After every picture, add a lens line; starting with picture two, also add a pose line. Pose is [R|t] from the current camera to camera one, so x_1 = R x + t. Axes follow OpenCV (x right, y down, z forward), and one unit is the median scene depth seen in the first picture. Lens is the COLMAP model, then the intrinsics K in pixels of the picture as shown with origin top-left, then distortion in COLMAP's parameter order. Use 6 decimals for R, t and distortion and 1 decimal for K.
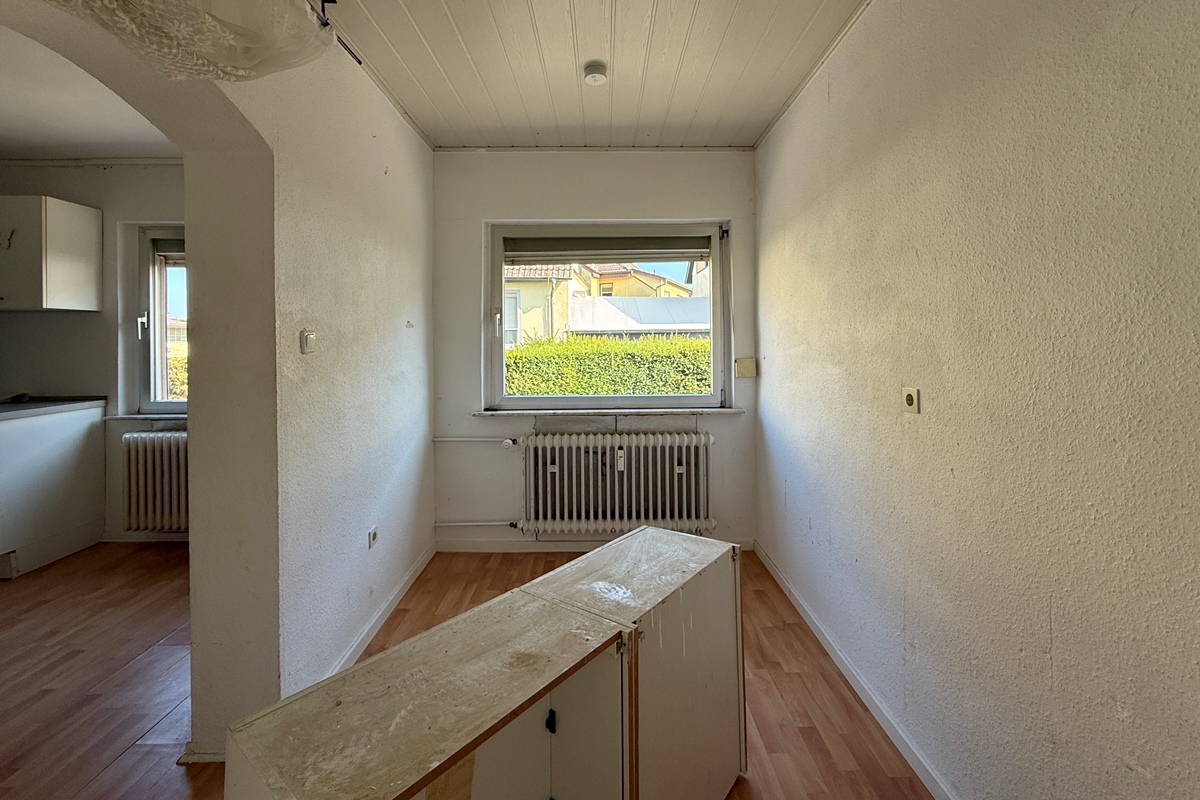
lens RADIAL K [[491.8, 0, 597.9], [0, 491.8, 341.1], [0, 0, 1]] dist [-0.000962, 0.000288]
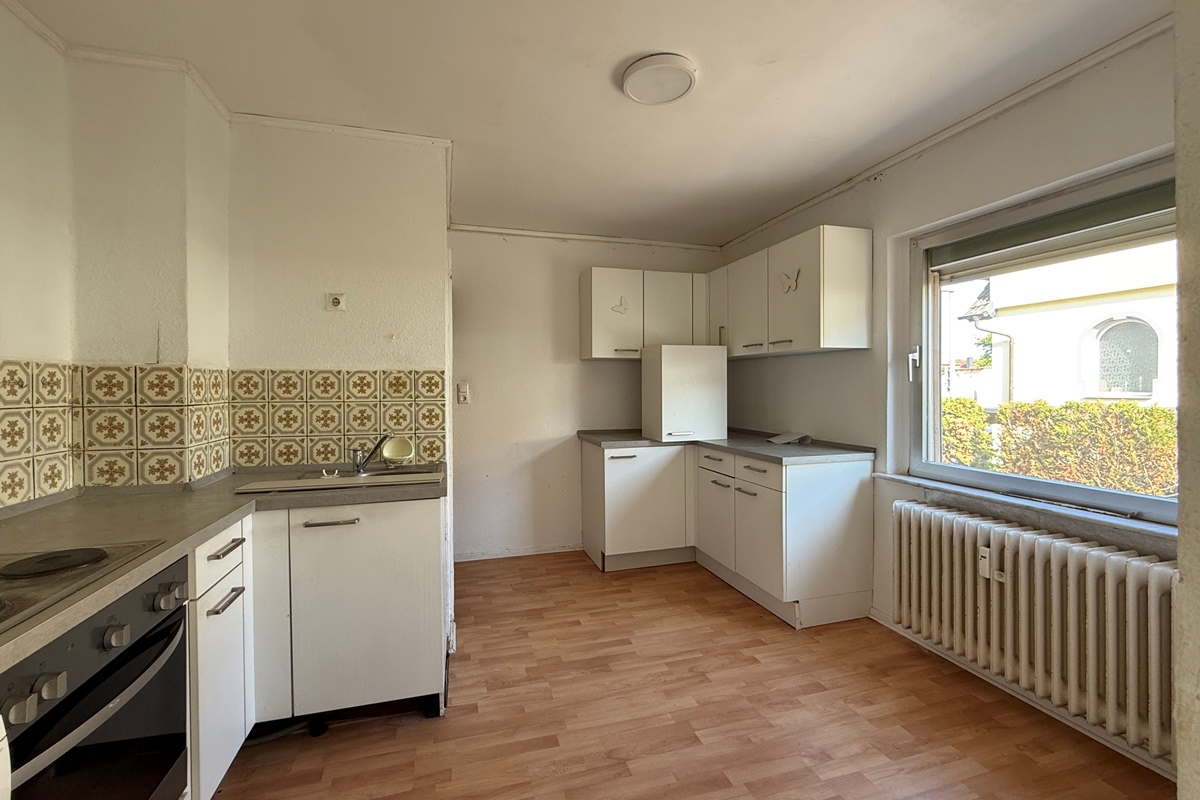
lens RADIAL K [[491.8, 0, 596.0], [0, 491.8, 392.4], [0, 0, 1]] dist [-0.000962, 0.000288]
pose [[0.286319, 0.012332, -0.958055, -0.329279], [0.002067, 0.999907, 0.013488, 0.002289], [0.958132, -0.005842, 0.286267, 0.298664]]
